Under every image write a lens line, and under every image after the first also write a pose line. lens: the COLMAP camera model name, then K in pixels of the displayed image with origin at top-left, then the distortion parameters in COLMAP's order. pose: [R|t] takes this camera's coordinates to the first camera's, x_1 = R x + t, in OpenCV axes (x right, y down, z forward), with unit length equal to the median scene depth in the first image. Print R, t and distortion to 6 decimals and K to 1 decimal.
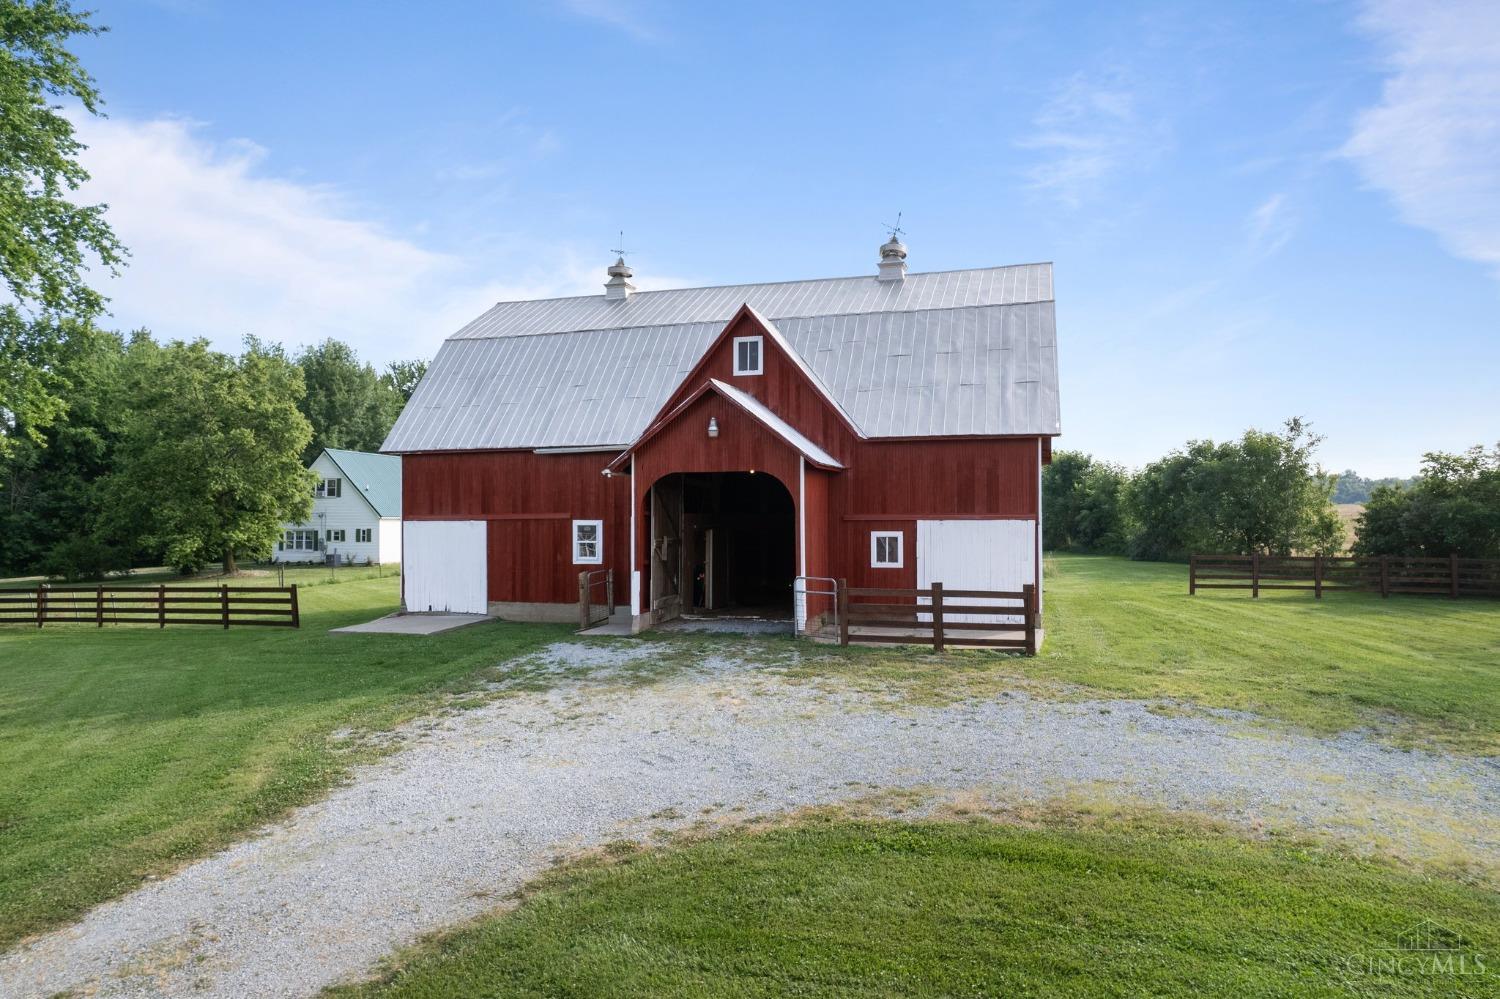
lens RADIAL K [[955.2, 0, 756.5], [0, 955.2, 502.4], [0, 0, 1]] dist [-0.073696, 0.059042]
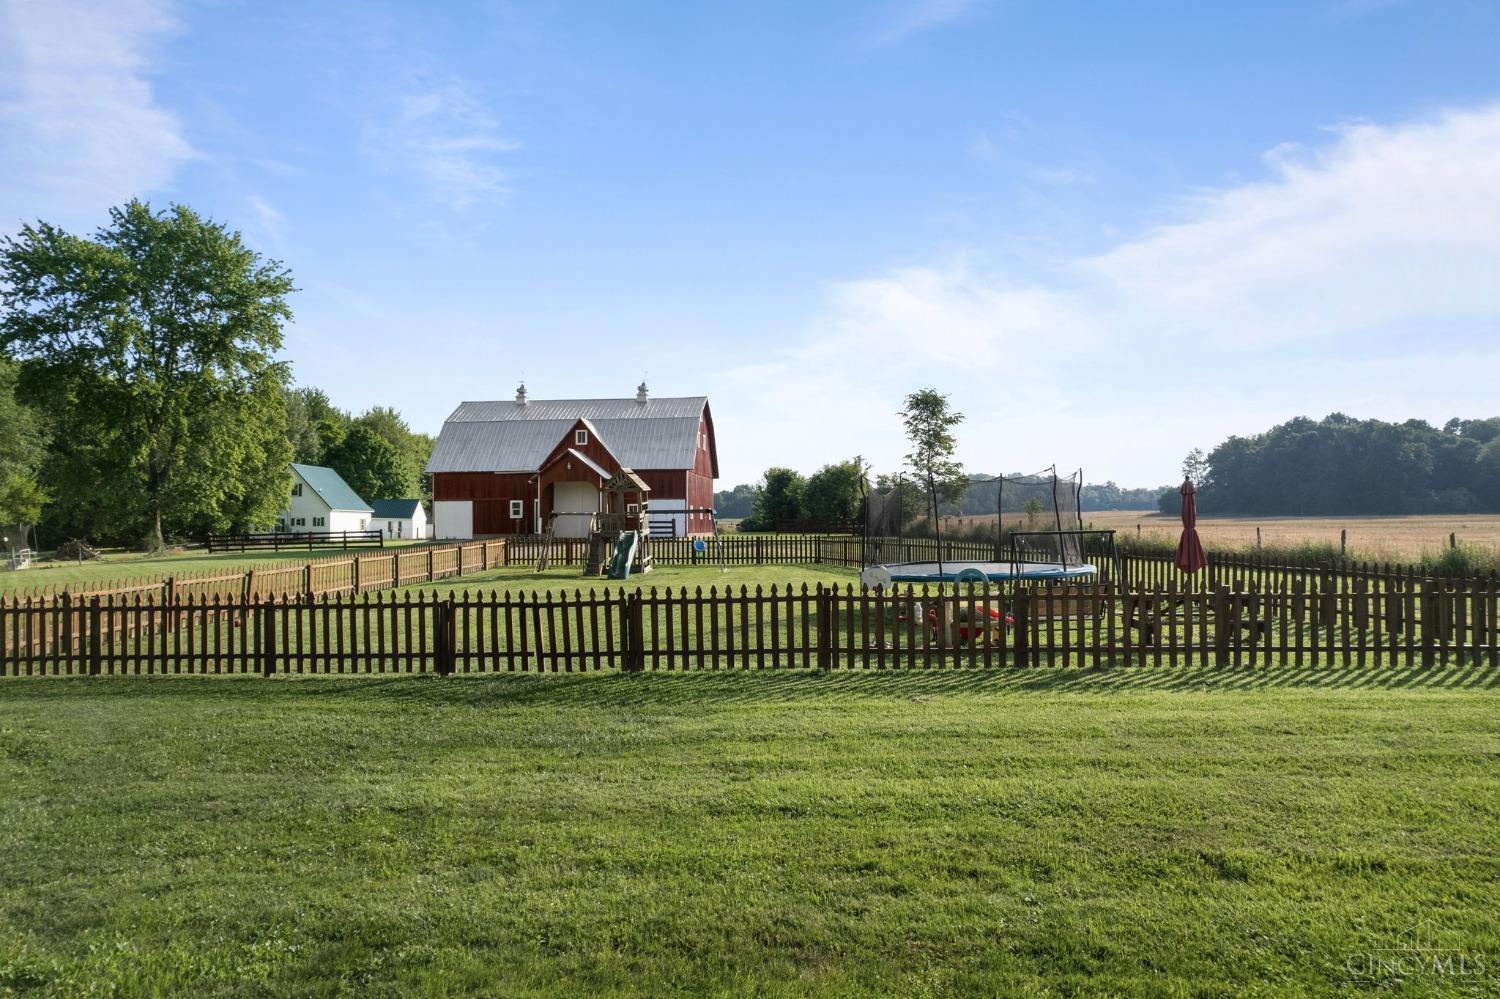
lens RADIAL K [[955.2, 0, 756.5], [0, 955.2, 502.4], [0, 0, 1]] dist [-0.073696, 0.059042]
pose [[0.983700, 0.002128, 0.179806, -0.004972], [-0.000527, 0.999960, -0.008946, 0.044702], [-0.179817, 0.008706, 0.983661, -1.545089]]
